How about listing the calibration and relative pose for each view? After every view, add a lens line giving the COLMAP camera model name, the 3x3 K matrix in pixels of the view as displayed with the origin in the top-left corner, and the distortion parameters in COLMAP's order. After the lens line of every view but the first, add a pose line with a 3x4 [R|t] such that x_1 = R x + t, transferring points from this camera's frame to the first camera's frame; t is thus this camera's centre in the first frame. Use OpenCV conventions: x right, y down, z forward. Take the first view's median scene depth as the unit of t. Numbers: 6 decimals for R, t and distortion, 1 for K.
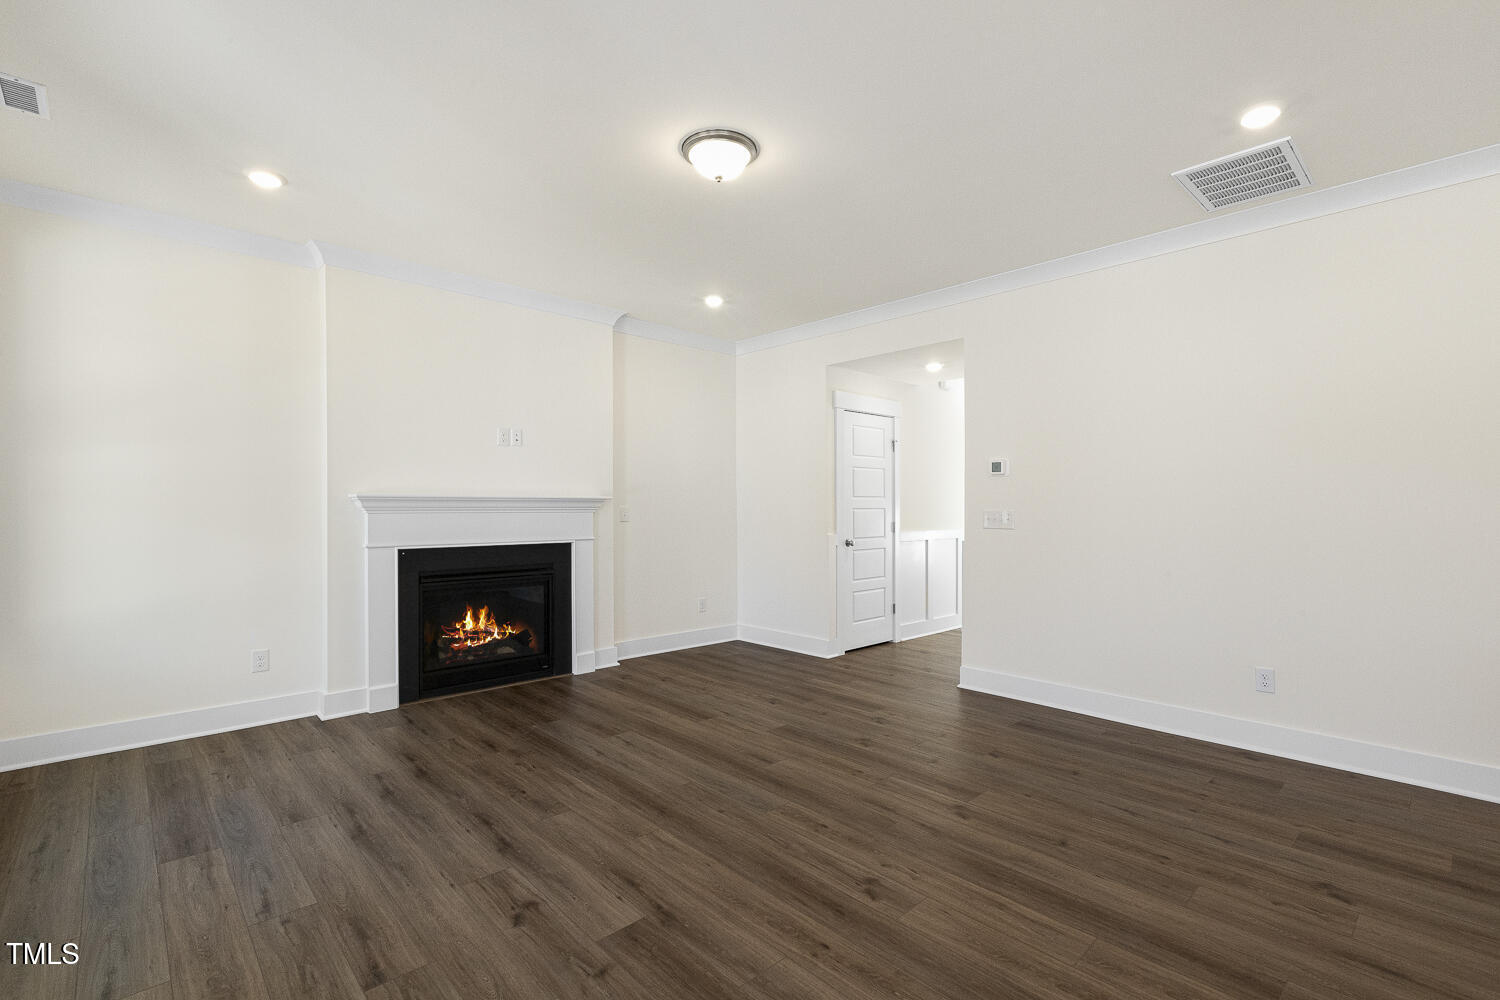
lens RADIAL K [[687.6, 0, 729.3], [0, 687.6, 487.4], [0, 0, 1]] dist [0.001398, -0.000061]
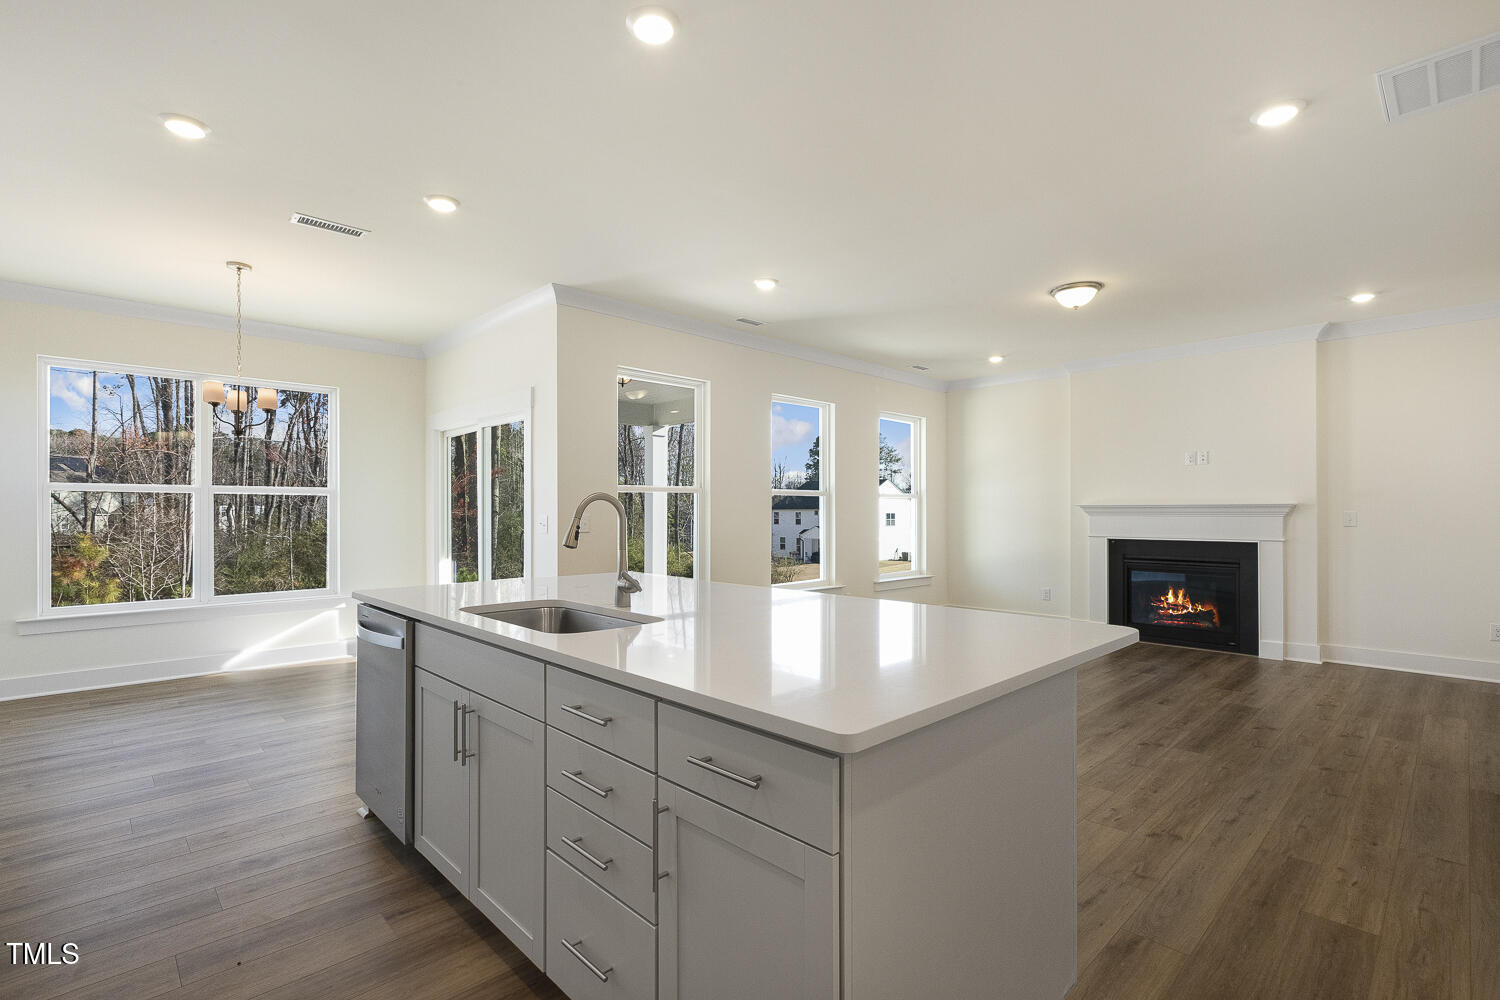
lens RADIAL K [[685.4, 0, 738.5], [0, 685.4, 504.8], [0, 0, 1]] dist [-0.010016, -0.000308]
pose [[0.016010, -0.009478, -0.999827, 1.052267], [0.025329, 0.999638, -0.009071, 0.005233], [0.999551, -0.025179, 0.016244, 0.134711]]
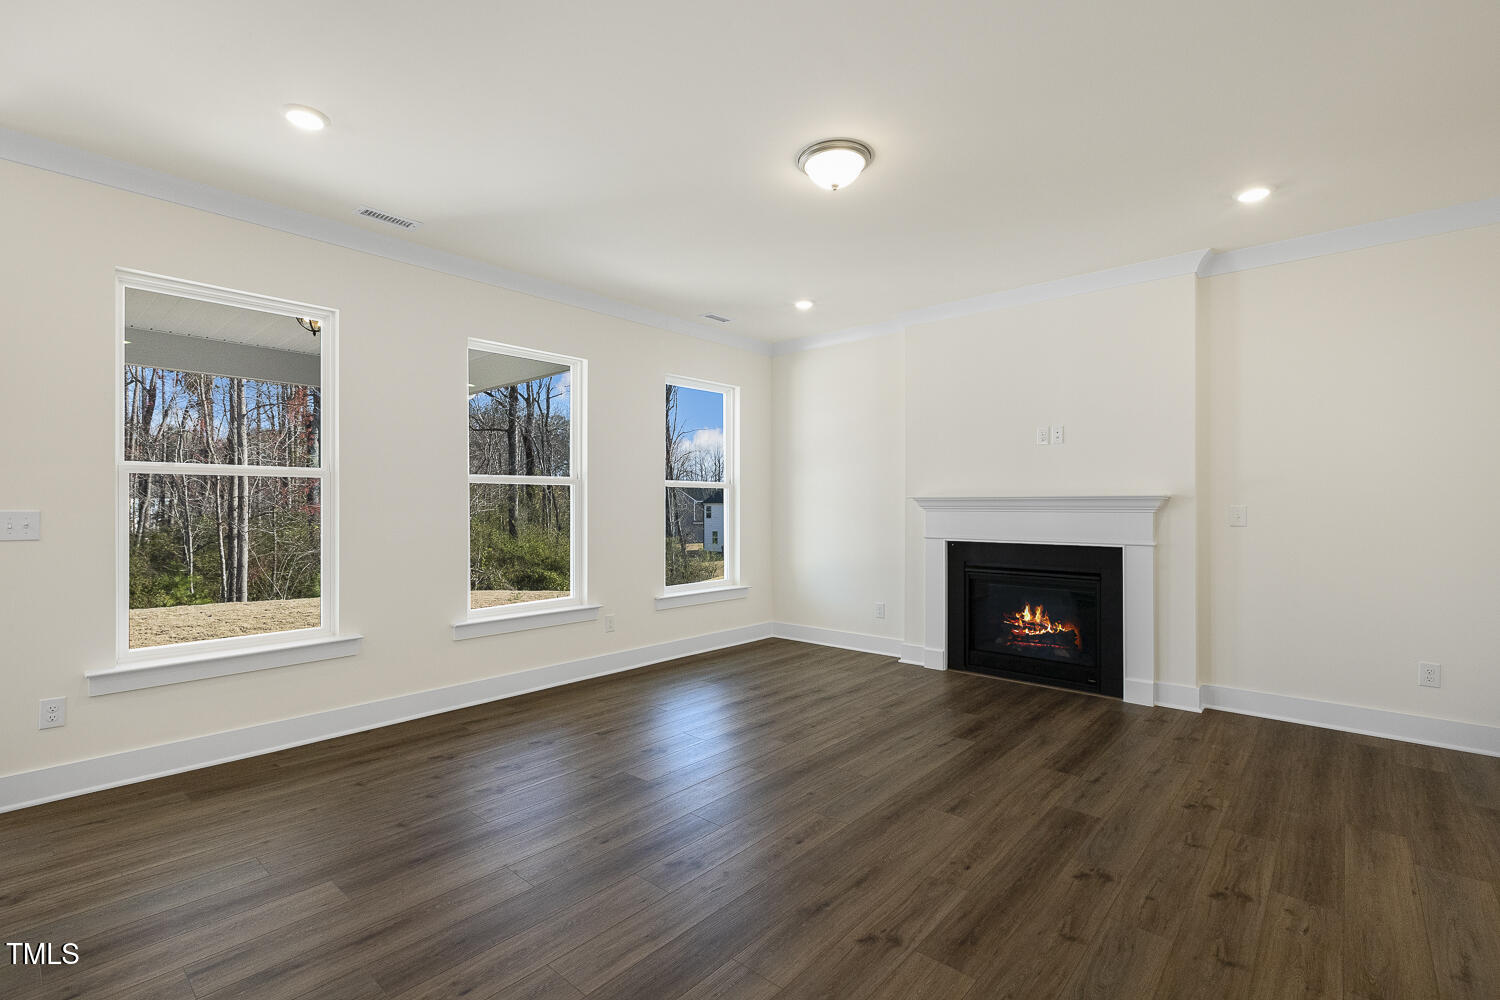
lens RADIAL K [[671.0, 0, 750.0], [0, 671.0, 500.0], [0, 0, 1]] dist [-0.003717, -0.000648]
pose [[0.109894, -0.007201, -0.993917, 0.651044], [0.025201, 0.999672, -0.004456, 0.014177], [0.993624, -0.024558, 0.110040, 0.521293]]
